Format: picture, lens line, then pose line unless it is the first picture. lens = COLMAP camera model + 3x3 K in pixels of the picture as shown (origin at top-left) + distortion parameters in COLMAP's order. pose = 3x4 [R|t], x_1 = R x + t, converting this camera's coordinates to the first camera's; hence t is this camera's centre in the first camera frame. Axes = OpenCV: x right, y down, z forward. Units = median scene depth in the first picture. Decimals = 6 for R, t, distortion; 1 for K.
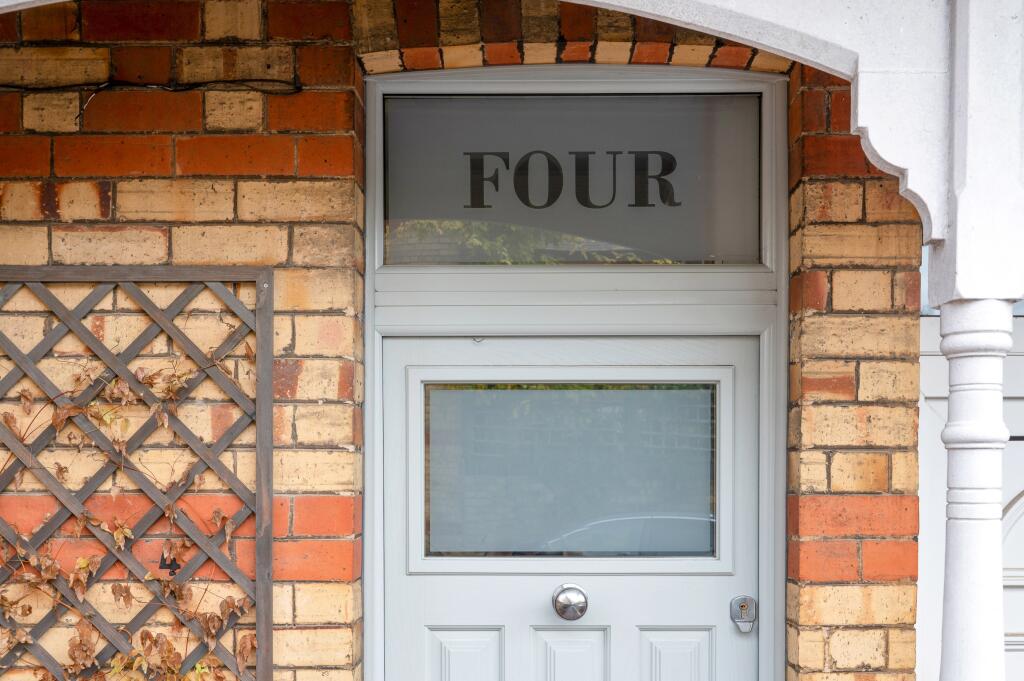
lens RADIAL K [[1015.2, 0, 510.4], [0, 1015.2, 339.8], [0, 0, 1]] dist [0.000980, 0.000000]
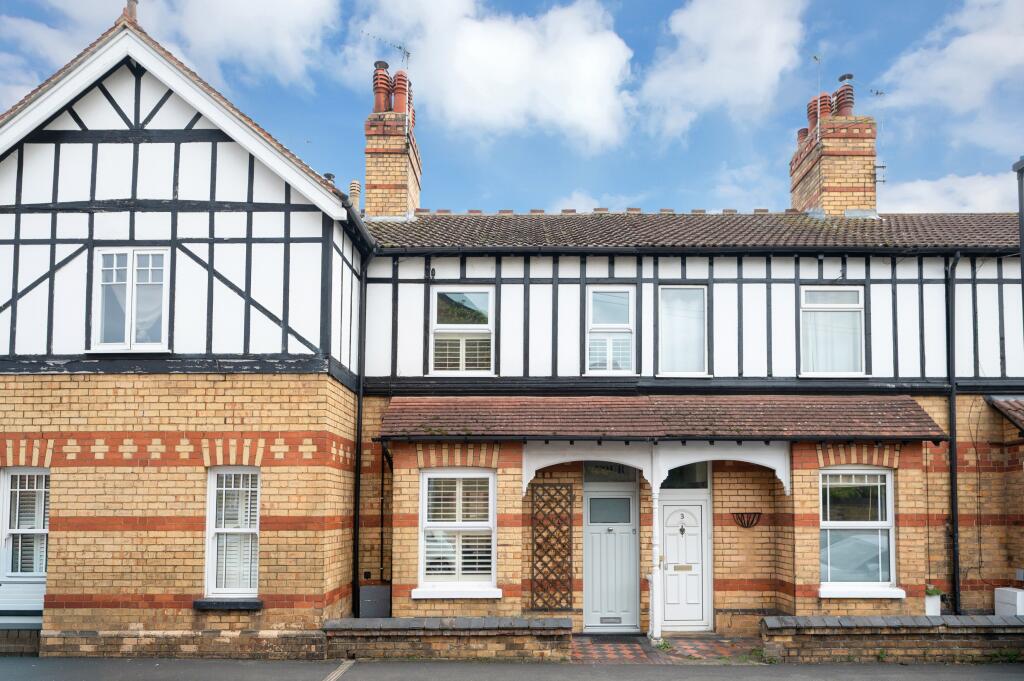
lens RADIAL K [[628.9, 0, 514.9], [0, 628.9, 340.0], [0, 0, 1]] dist [0.000874, 0.000017]
pose [[0.998790, 0.009548, 0.048252, -0.908231], [-0.003831, 0.993098, -0.117226, -0.590990], [-0.049038, 0.116900, 0.991932, -3.822991]]
